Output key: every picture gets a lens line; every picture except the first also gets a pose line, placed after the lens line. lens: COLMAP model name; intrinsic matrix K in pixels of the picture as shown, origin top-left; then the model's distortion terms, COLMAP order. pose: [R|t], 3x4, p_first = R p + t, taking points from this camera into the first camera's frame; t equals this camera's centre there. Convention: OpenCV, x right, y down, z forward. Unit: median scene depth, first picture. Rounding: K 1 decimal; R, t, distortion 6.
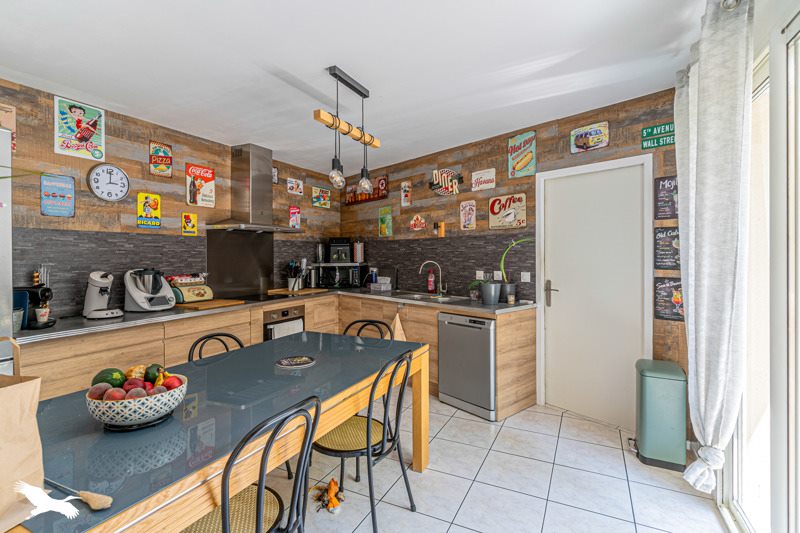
lens RADIAL K [[381.3, 0, 402.9], [0, 381.3, 260.5], [0, 0, 1]] dist [-0.001539, -0.000849]
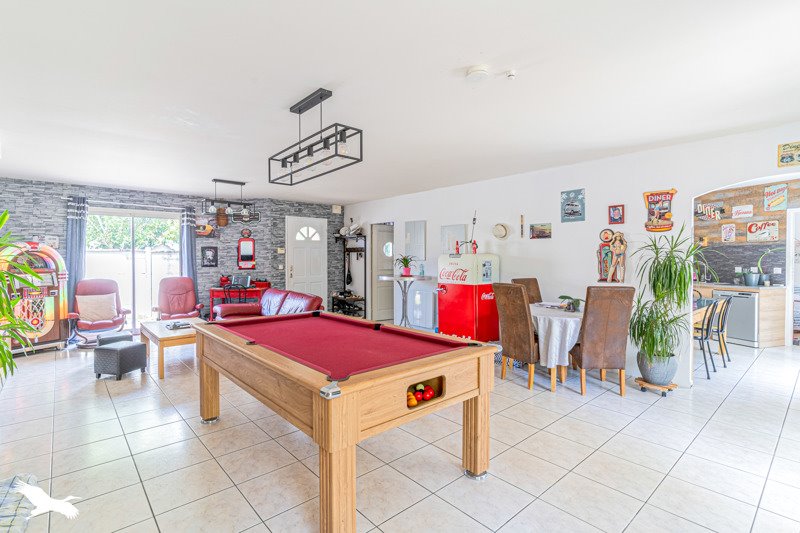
lens RADIAL K [[381.3, 0, 396.1], [0, 381.3, 266.7], [0, 0, 1]] dist [-0.001539, -0.000849]
pose [[0.929002, 0.020114, -0.369527, -0.595708], [-0.017856, 0.999795, 0.009530, 0.038538], [0.369643, -0.002255, 0.929171, -1.133244]]
